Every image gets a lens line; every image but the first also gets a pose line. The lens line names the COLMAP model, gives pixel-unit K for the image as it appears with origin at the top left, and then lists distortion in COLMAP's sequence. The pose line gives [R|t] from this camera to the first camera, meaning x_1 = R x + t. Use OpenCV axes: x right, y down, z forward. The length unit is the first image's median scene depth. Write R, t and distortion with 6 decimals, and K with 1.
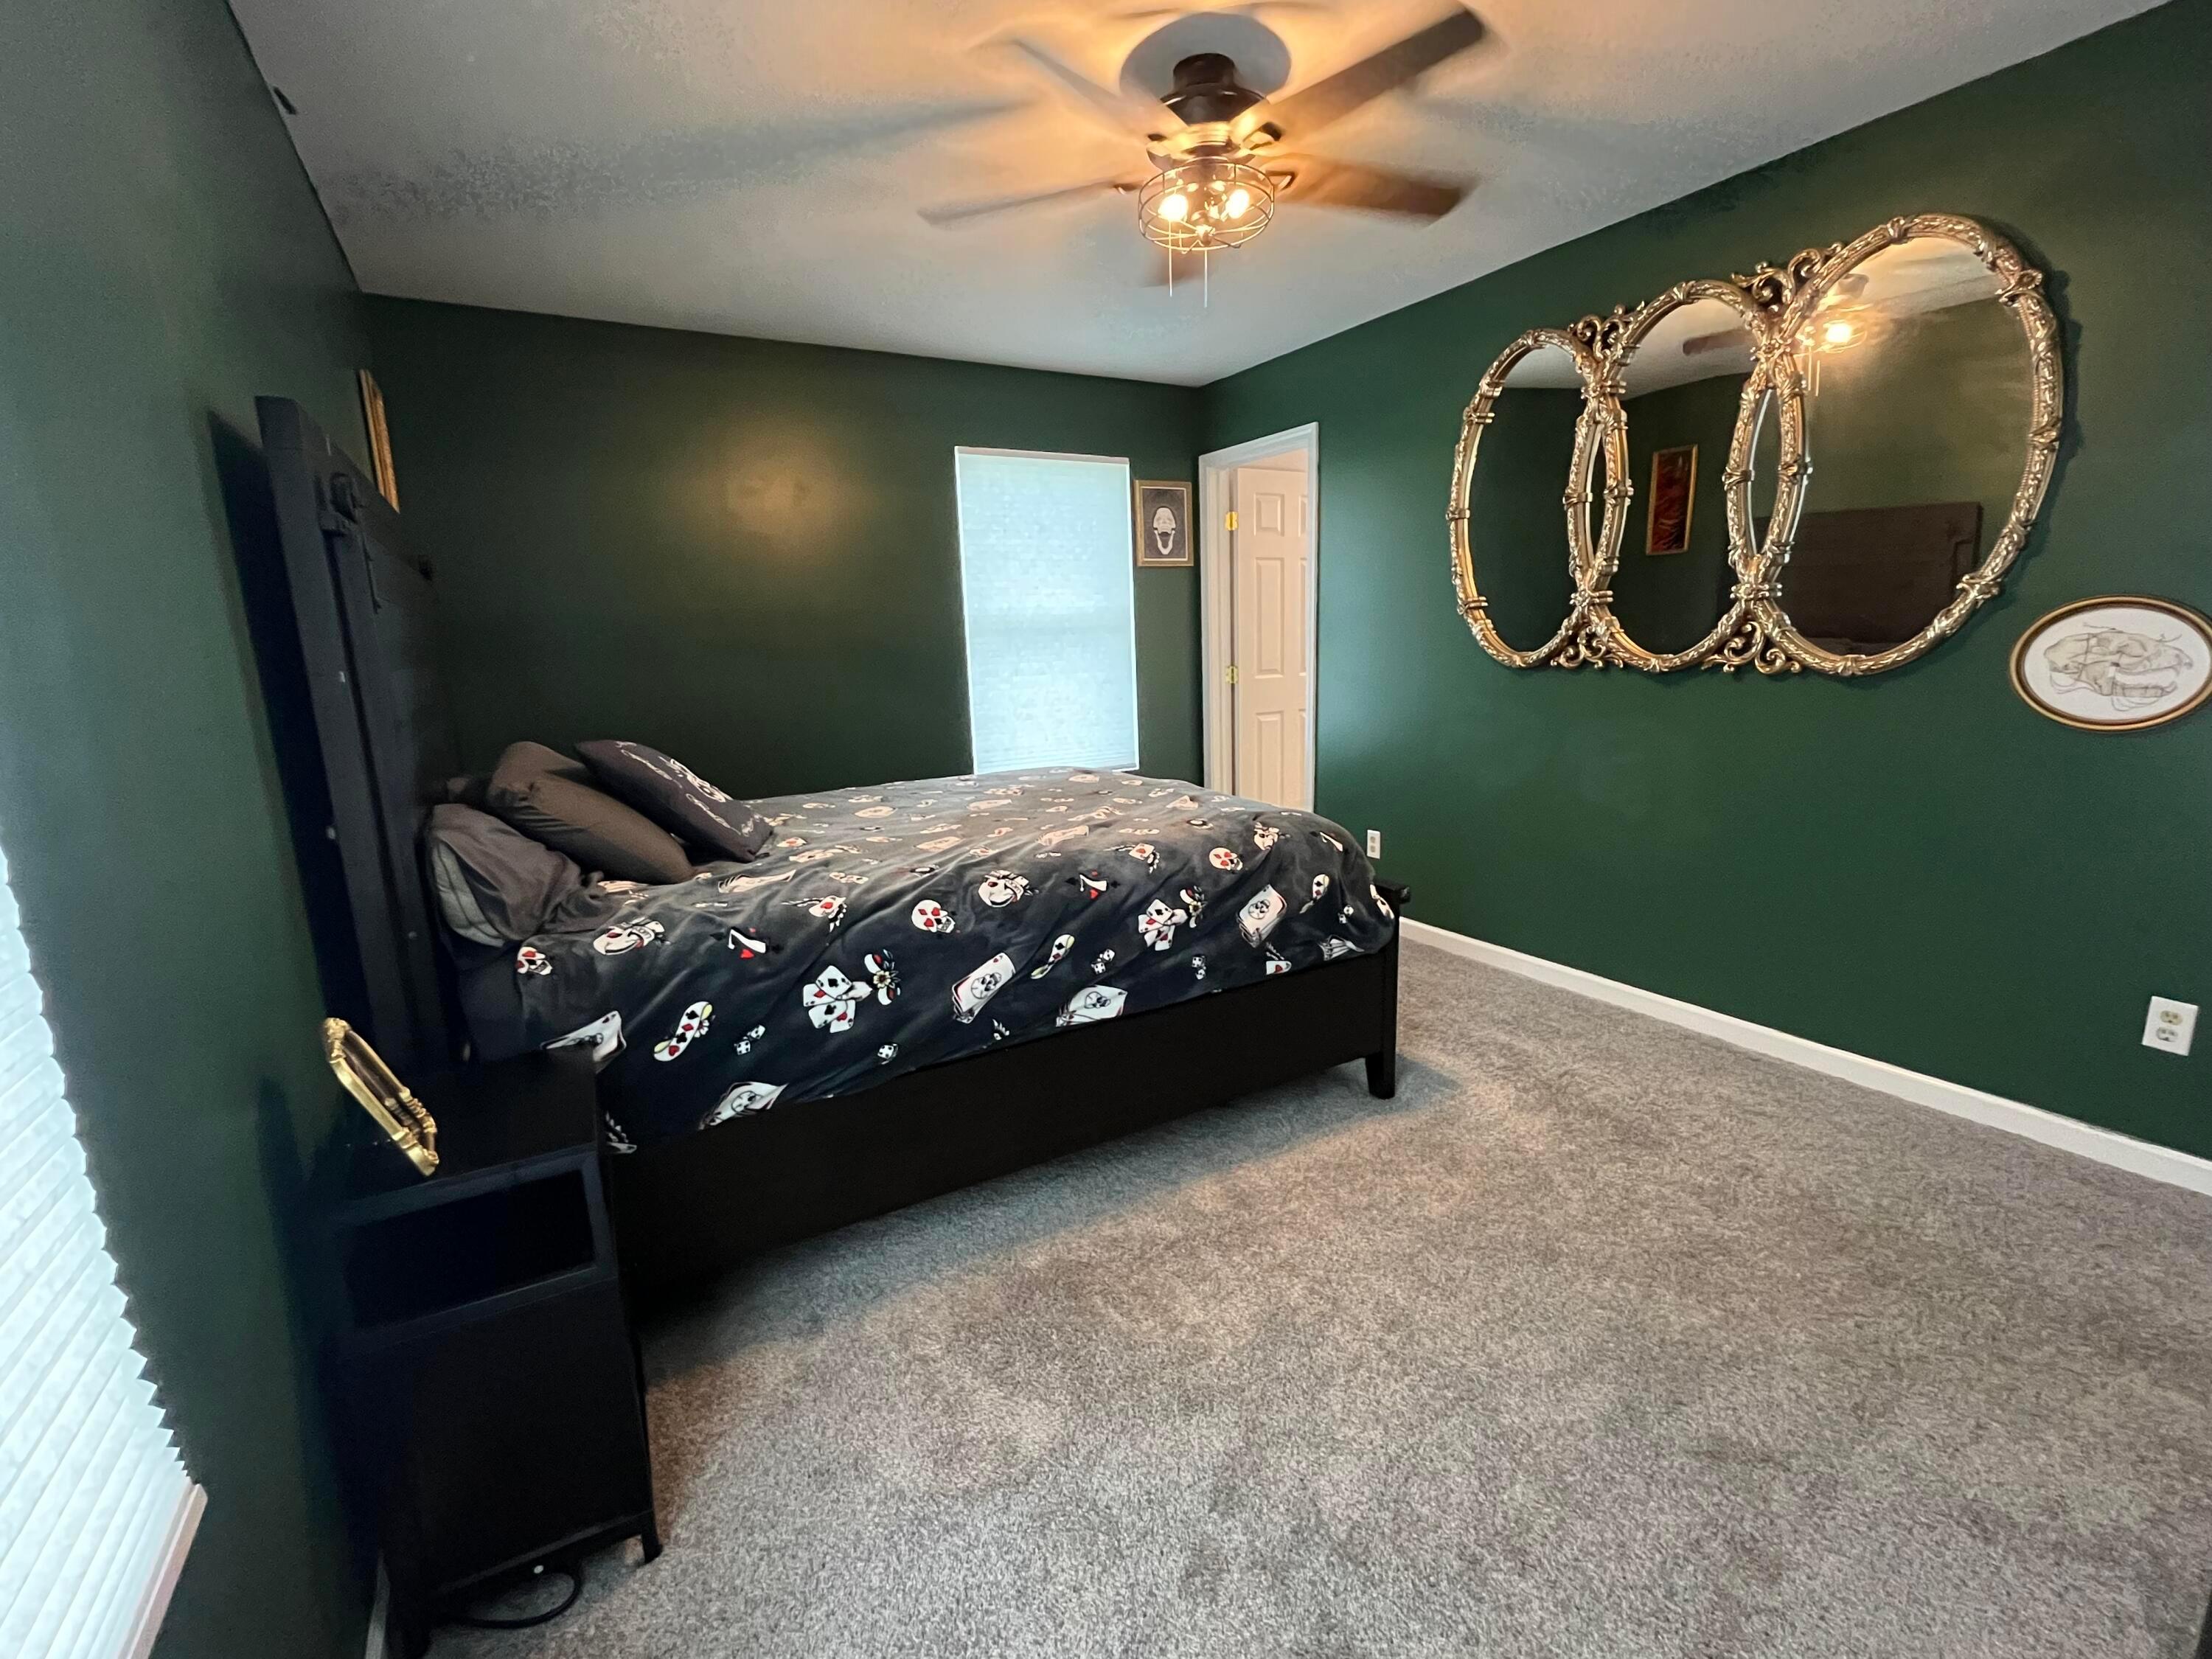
lens RADIAL K [[963.7, 0, 1106.0], [0, 963.7, 829.5], [0, 0, 1]] dist [-0.000299, -0.000153]
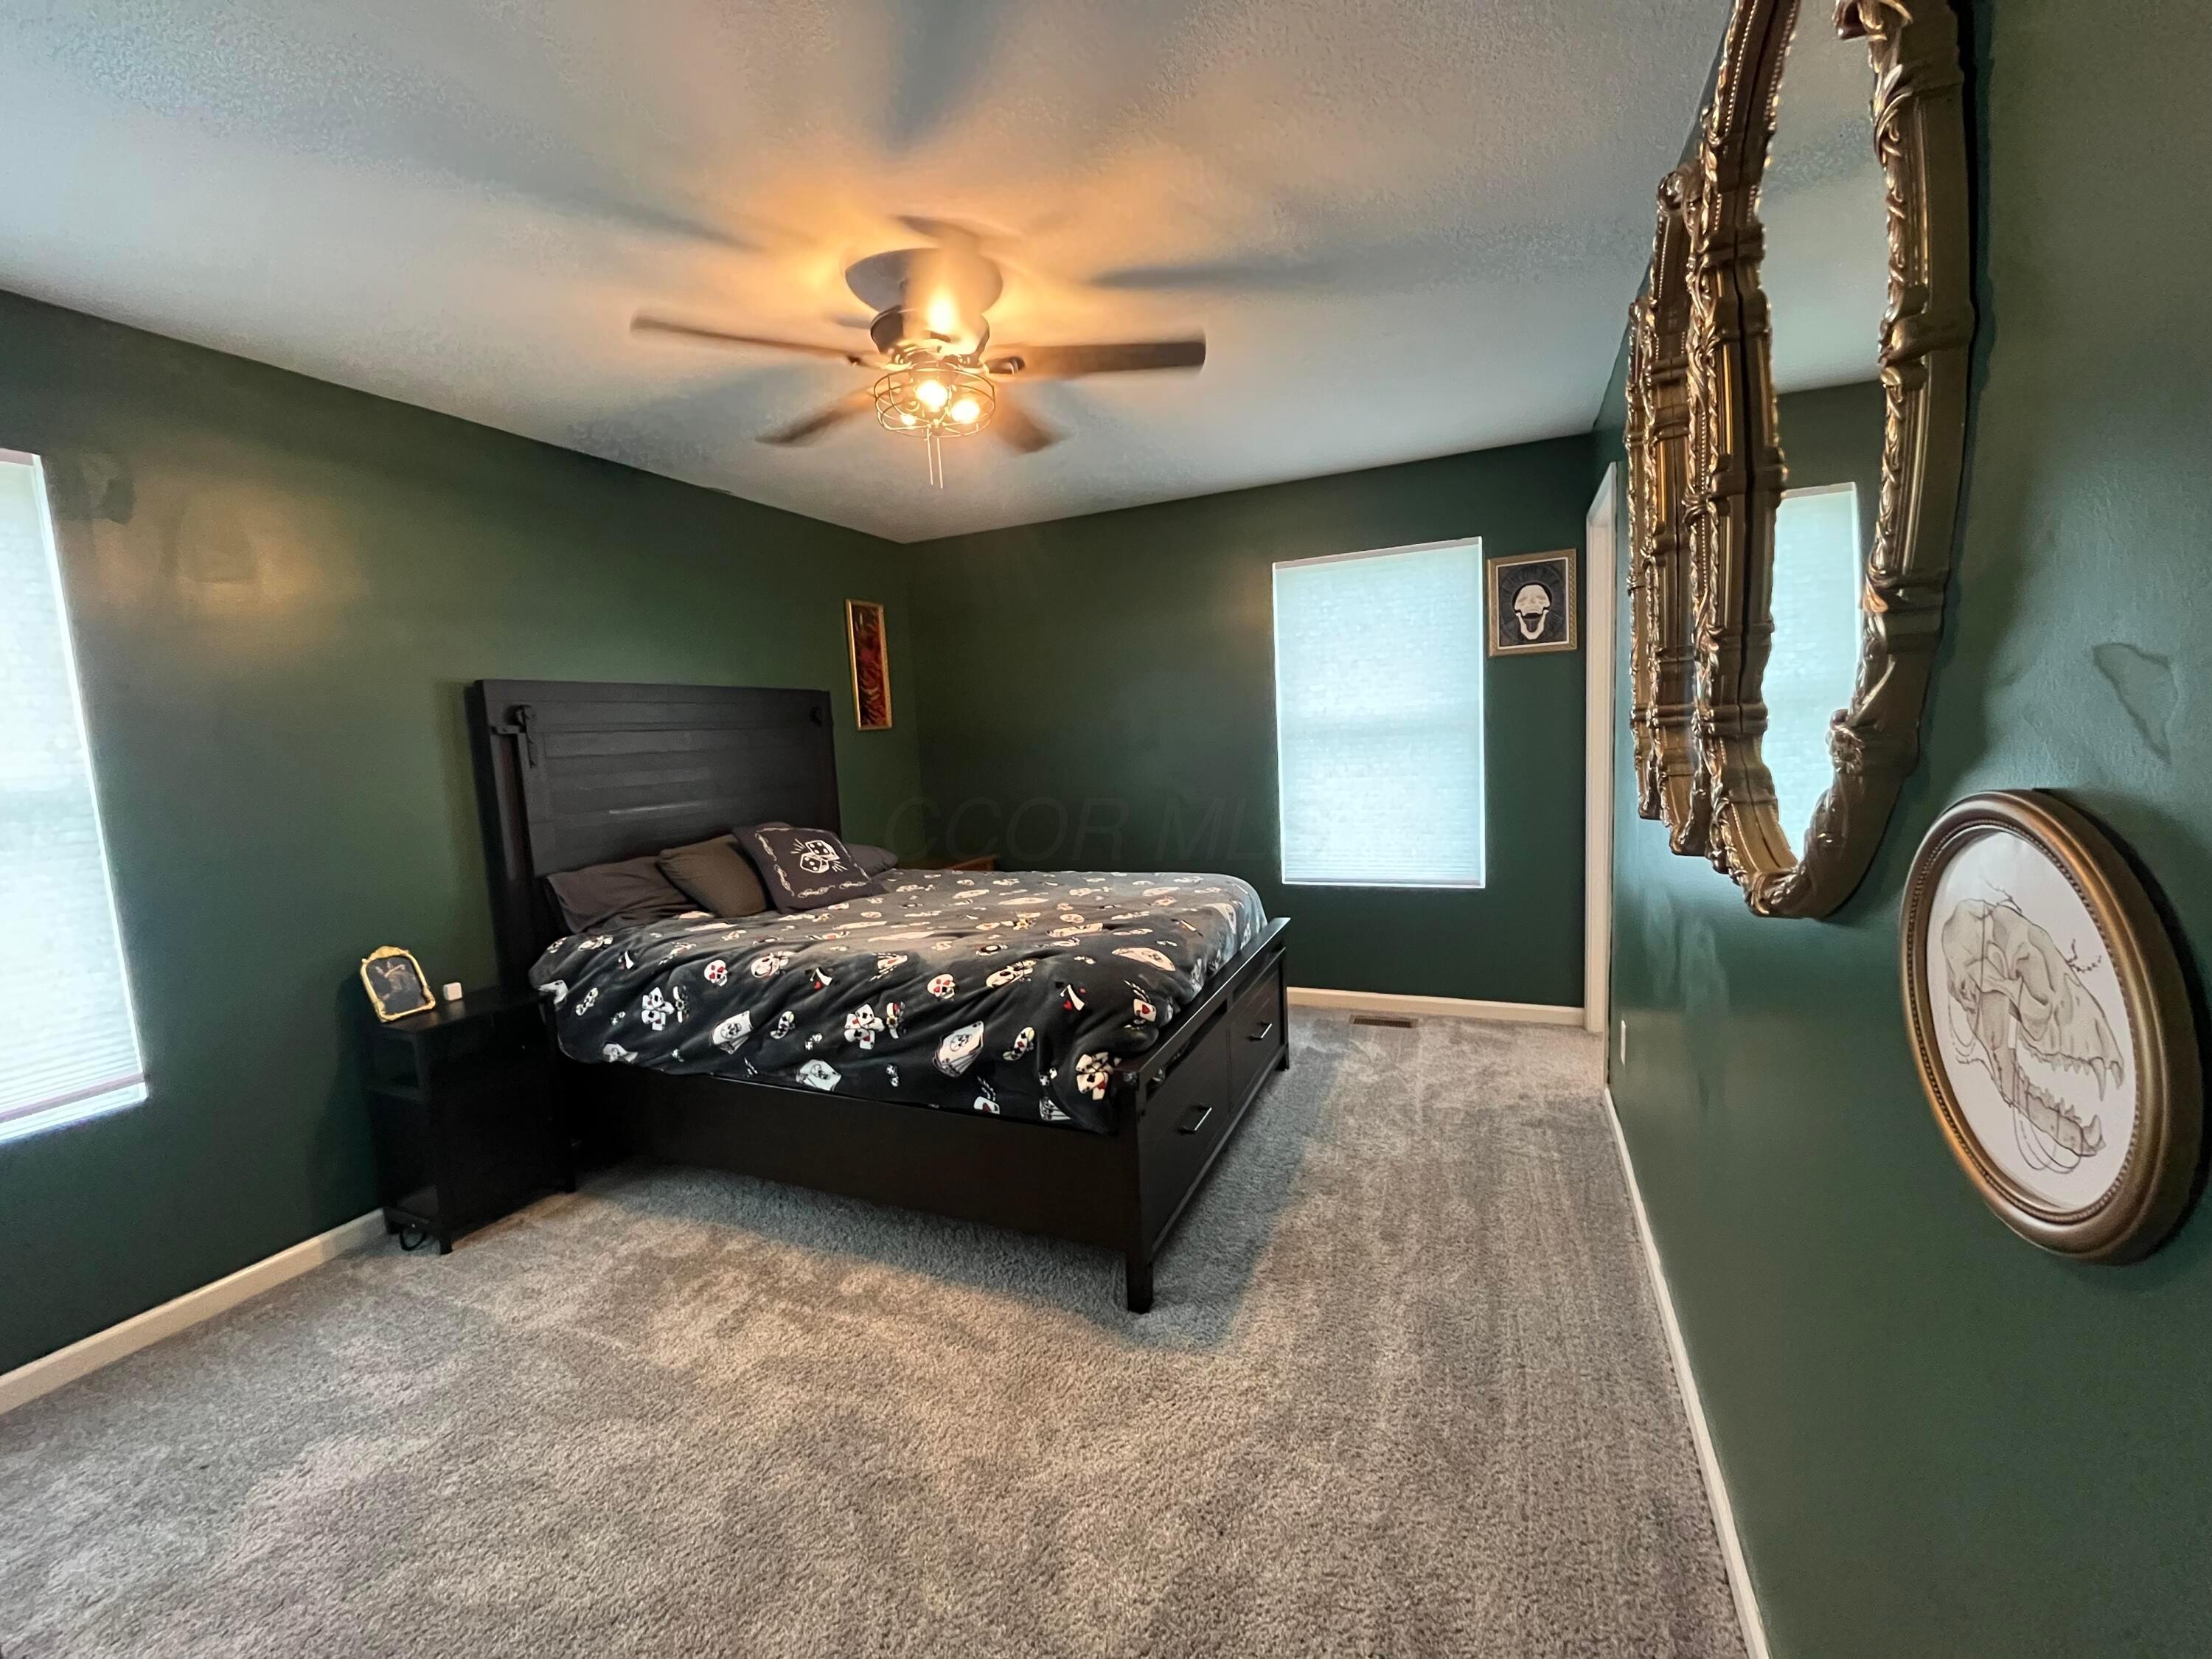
lens RADIAL K [[898.3, 0, 1106.0], [0, 898.3, 829.5], [0, 0, 1]] dist [-0.000184, 0.000008]
pose [[0.594283, 0.089781, -0.799229, 1.071882], [-0.128753, 0.991553, 0.015648, -0.190927], [0.793883, 0.093604, 0.600823, 0.557900]]
